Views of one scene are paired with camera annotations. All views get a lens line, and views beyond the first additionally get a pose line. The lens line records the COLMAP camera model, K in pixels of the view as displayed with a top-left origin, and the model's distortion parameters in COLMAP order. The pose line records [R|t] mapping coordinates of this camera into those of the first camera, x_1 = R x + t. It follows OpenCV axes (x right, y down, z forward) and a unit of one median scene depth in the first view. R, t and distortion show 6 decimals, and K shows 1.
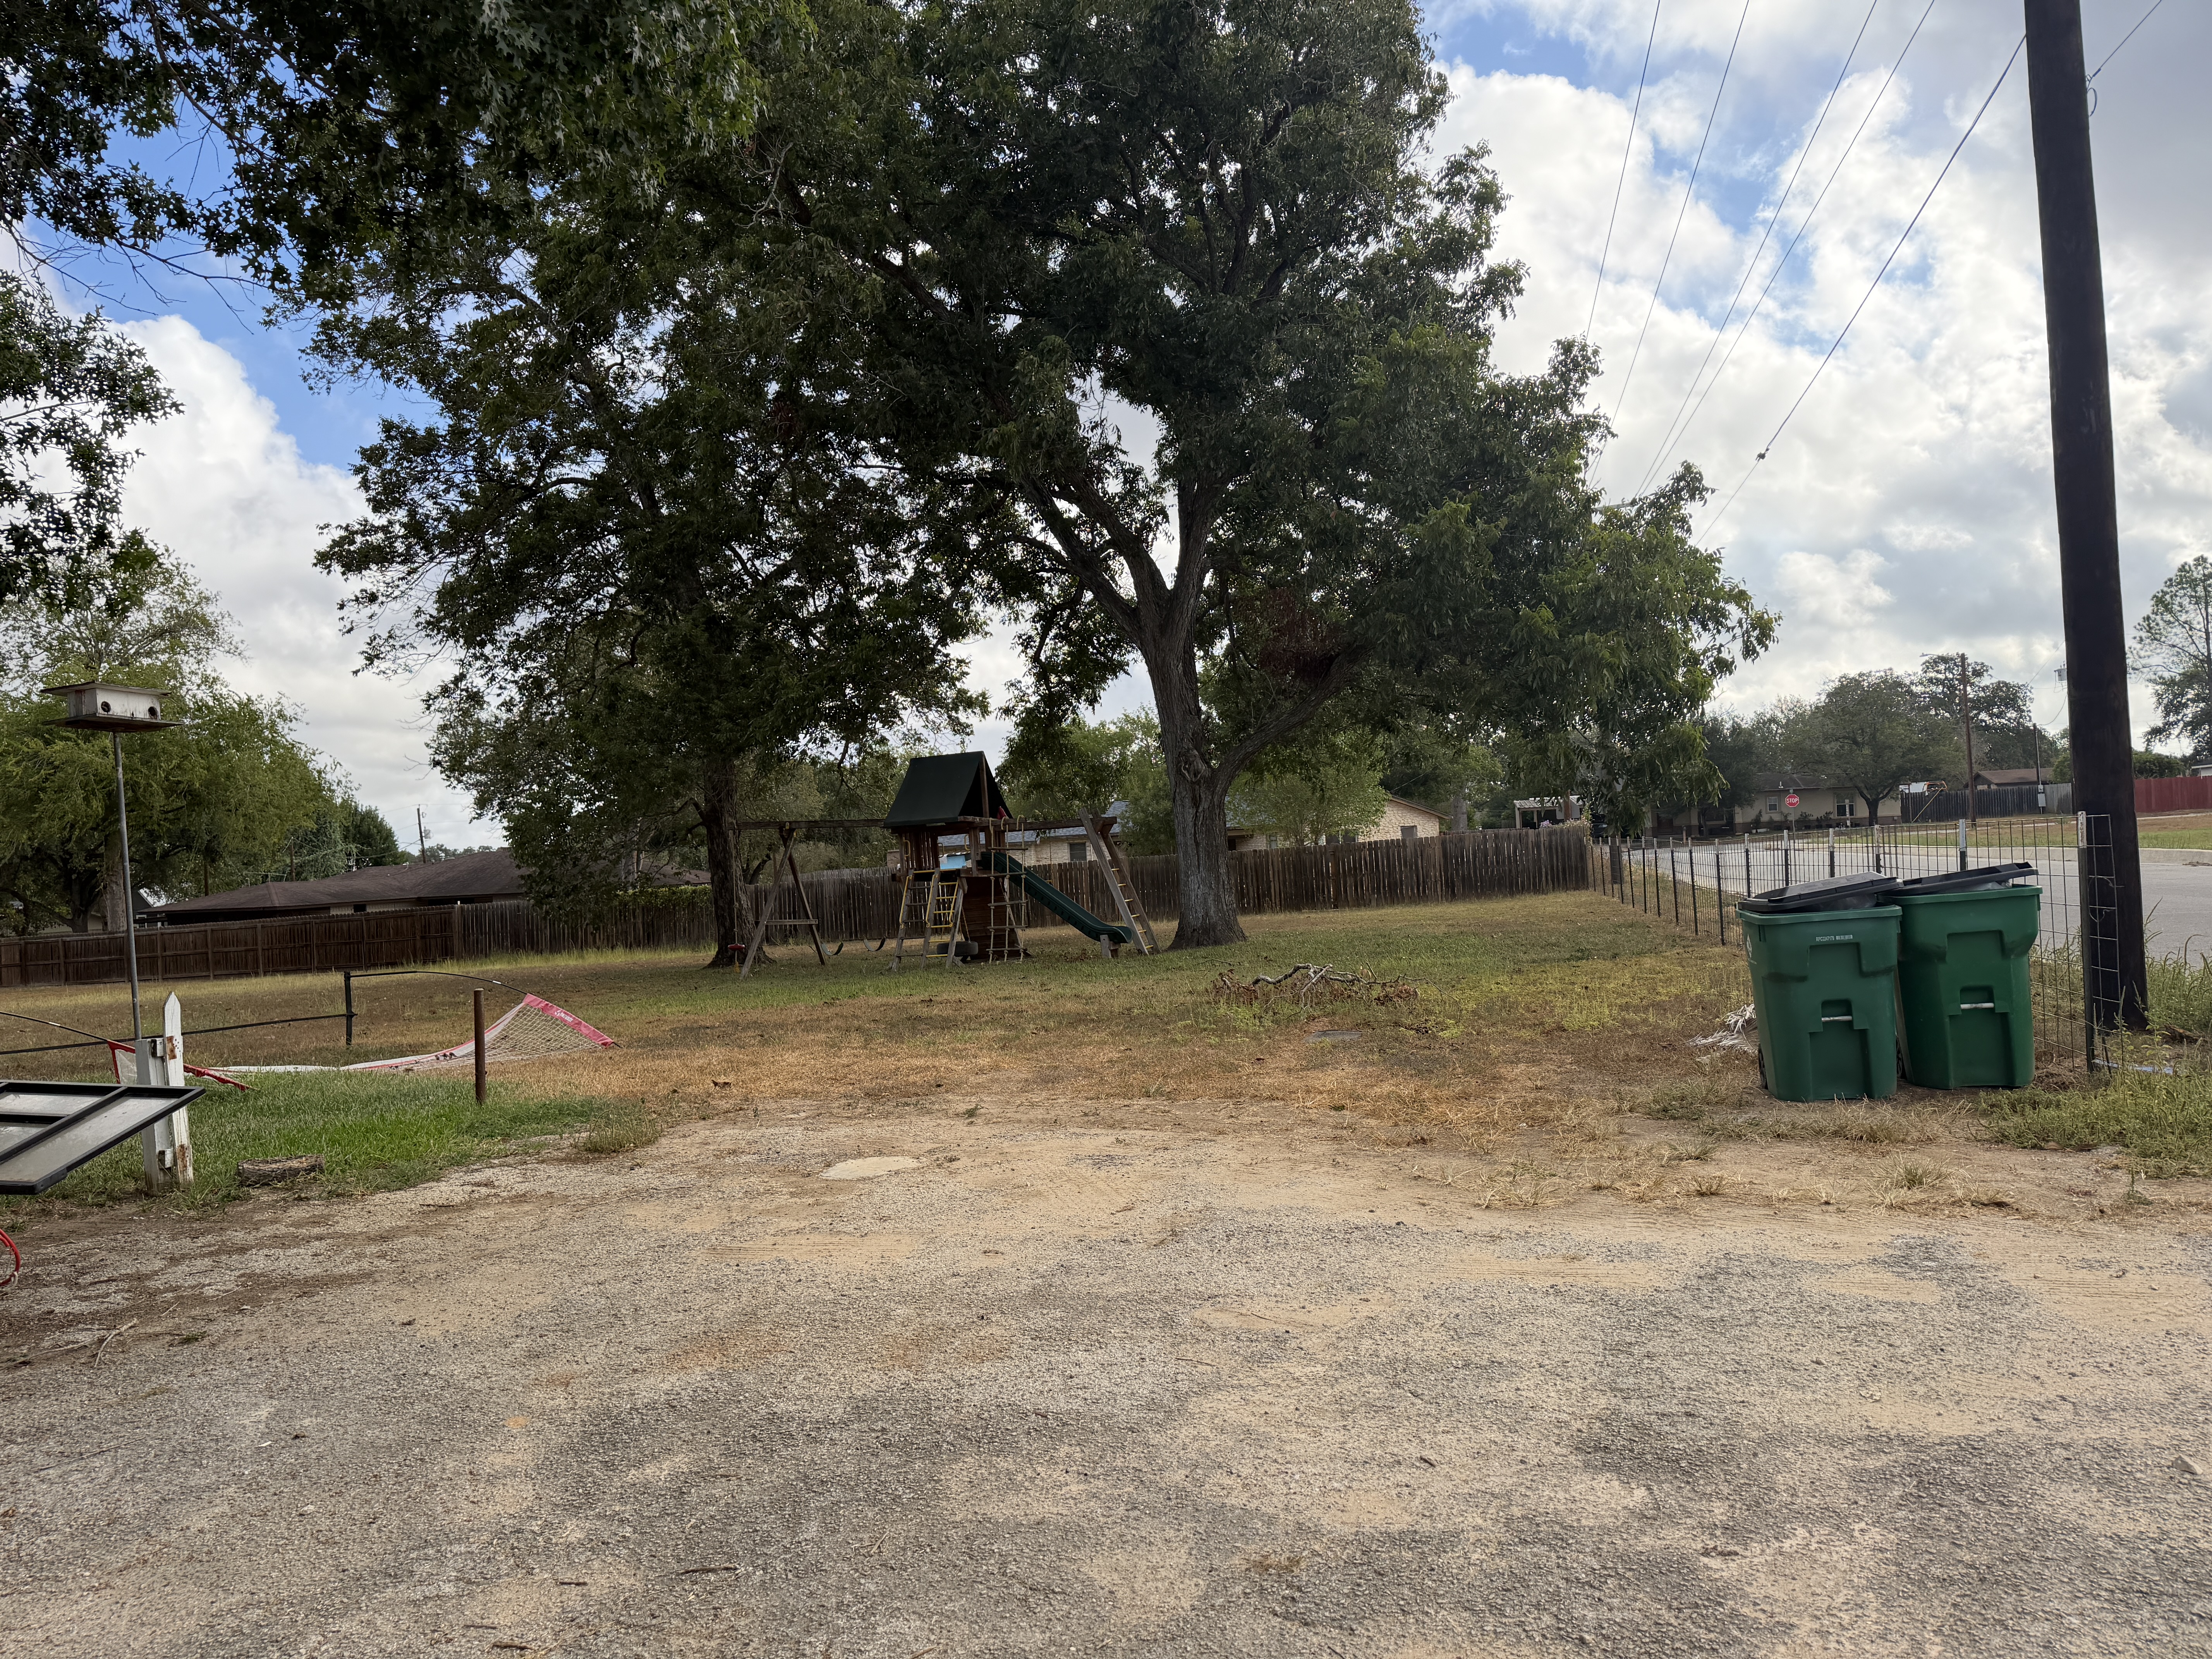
lens RADIAL K [[1550.5, 0, 1106.0], [0, 1550.5, 829.5], [0, 0, 1]] dist [0.084339, -0.102760]
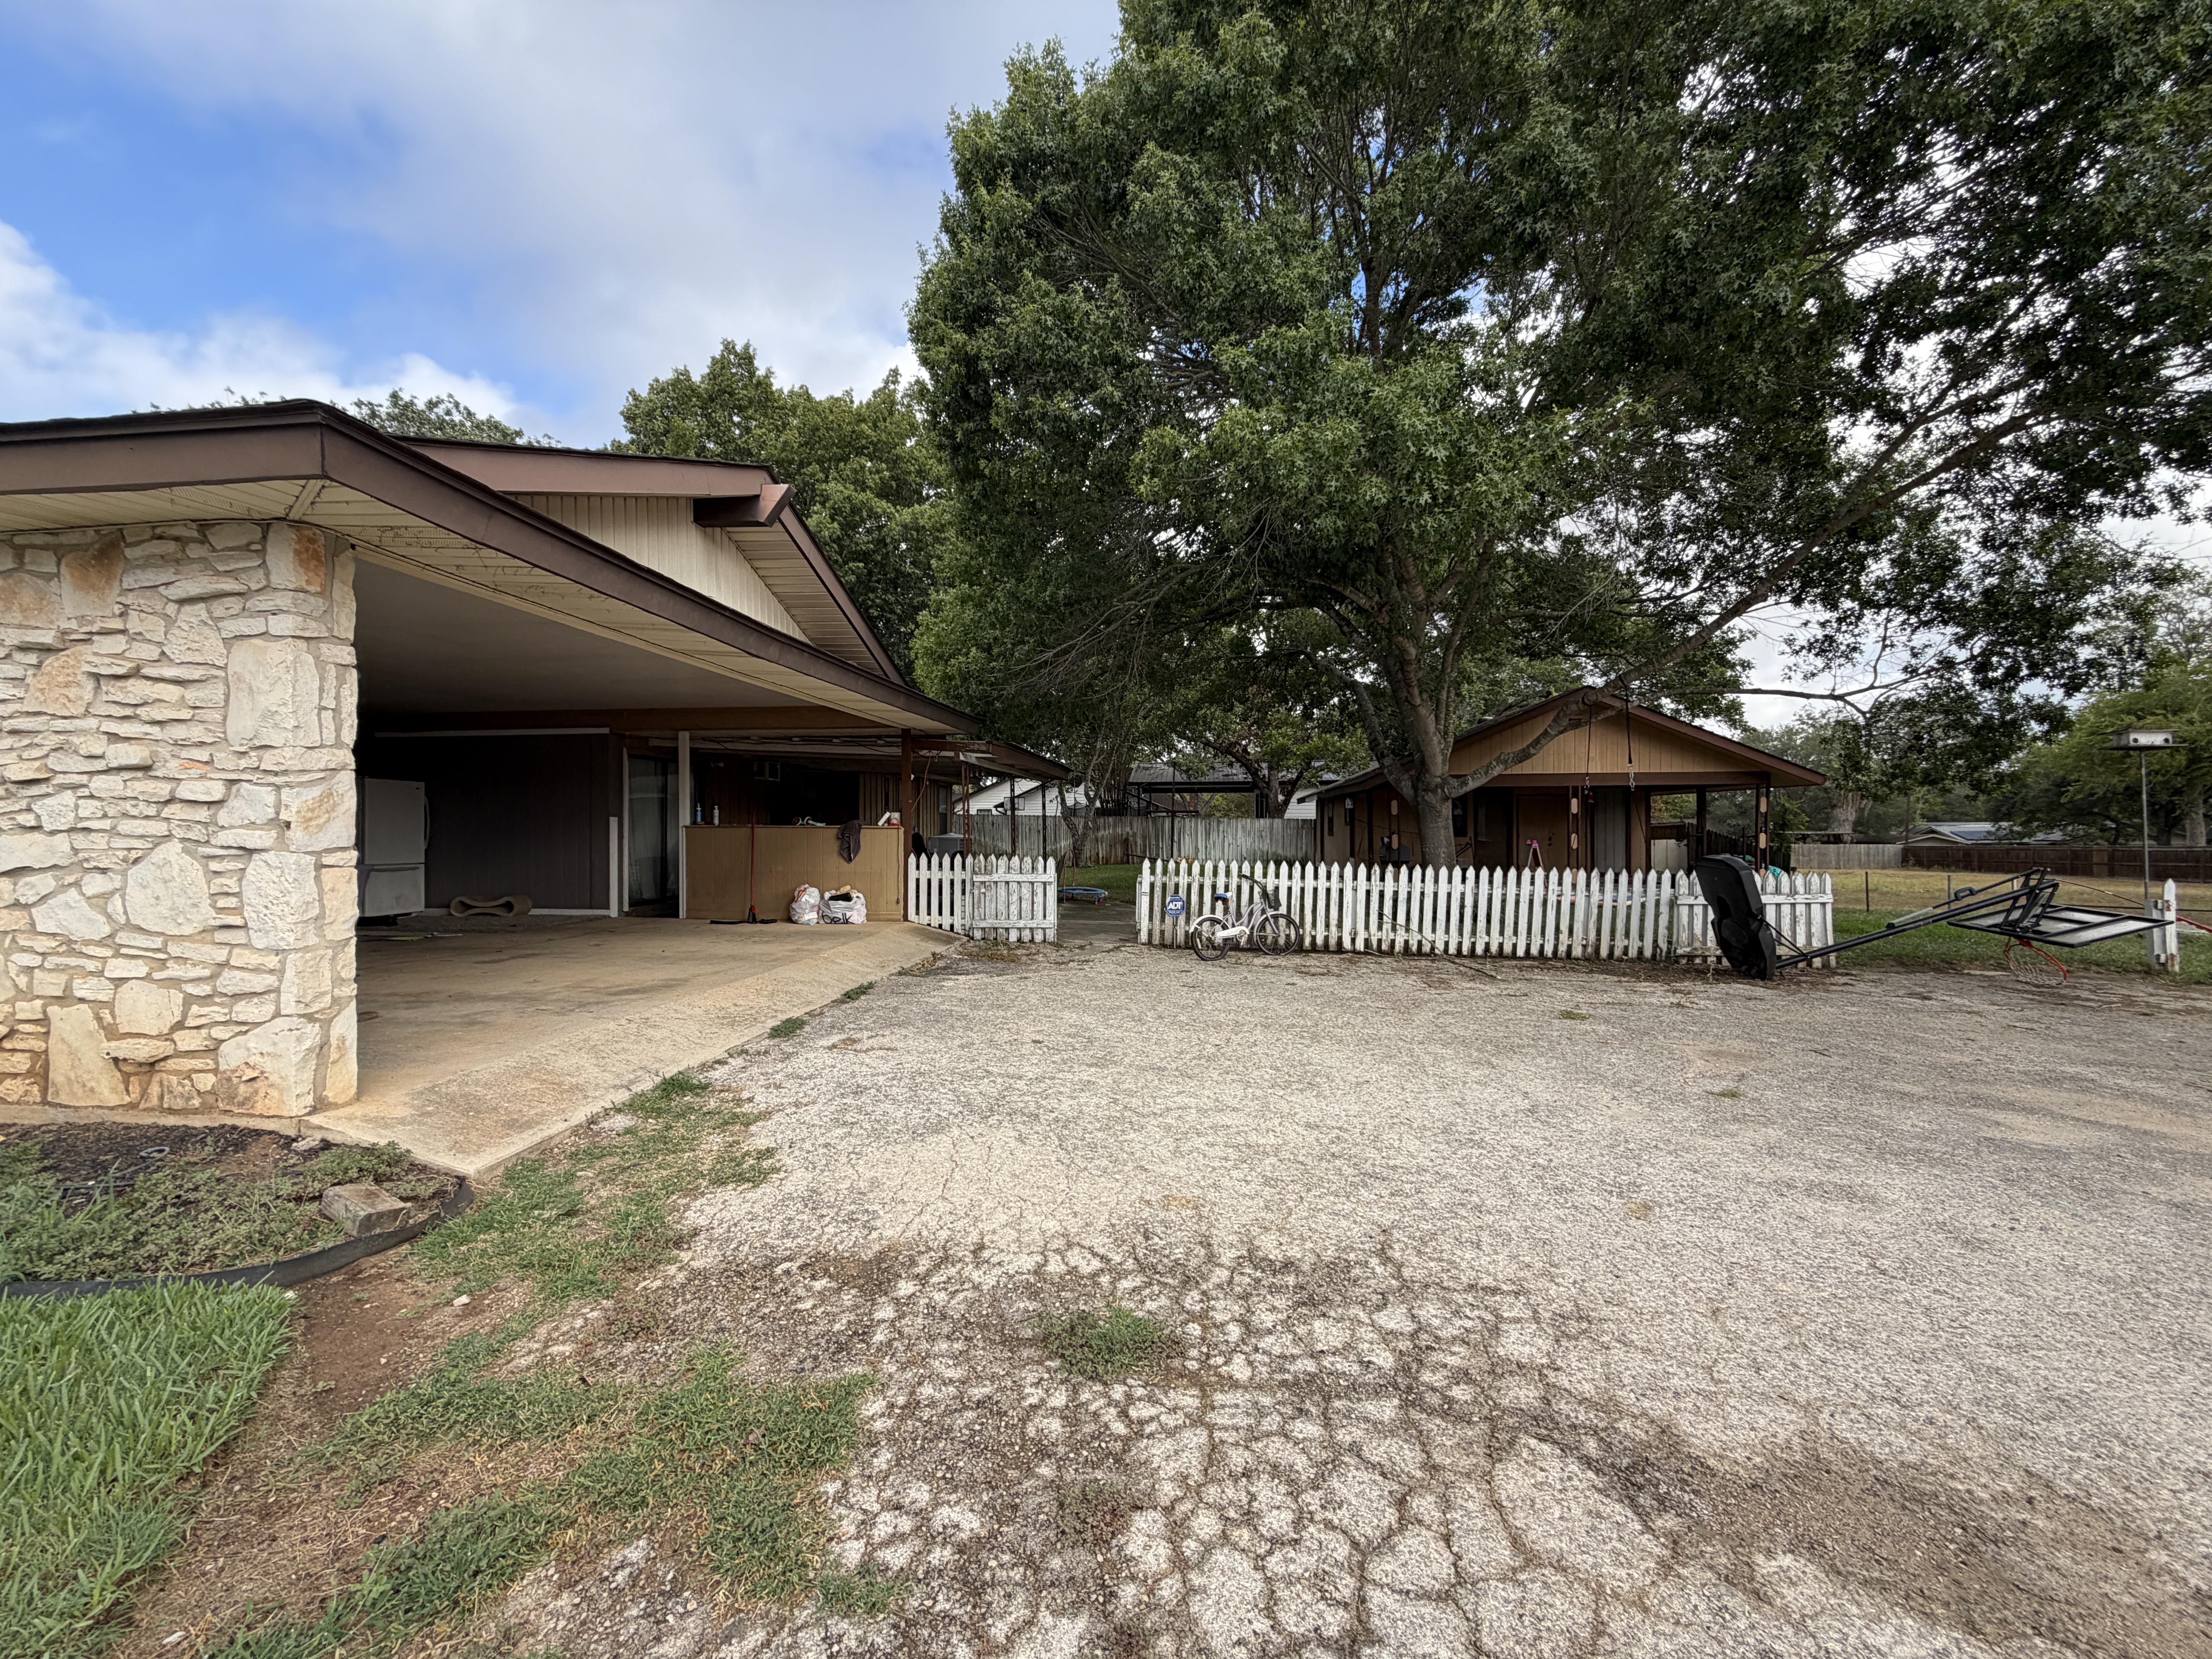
lens RADIAL K [[880.0, 0, 1103.4], [0, 880.0, 836.5], [0, 0, 1]] dist [-0.000170, 0.000121]
pose [[0.111078, 0.057045, -0.992173, 0.379115], [0.013895, 0.998165, 0.058945, -0.037166], [0.993715, -0.020334, 0.110081, -0.493269]]
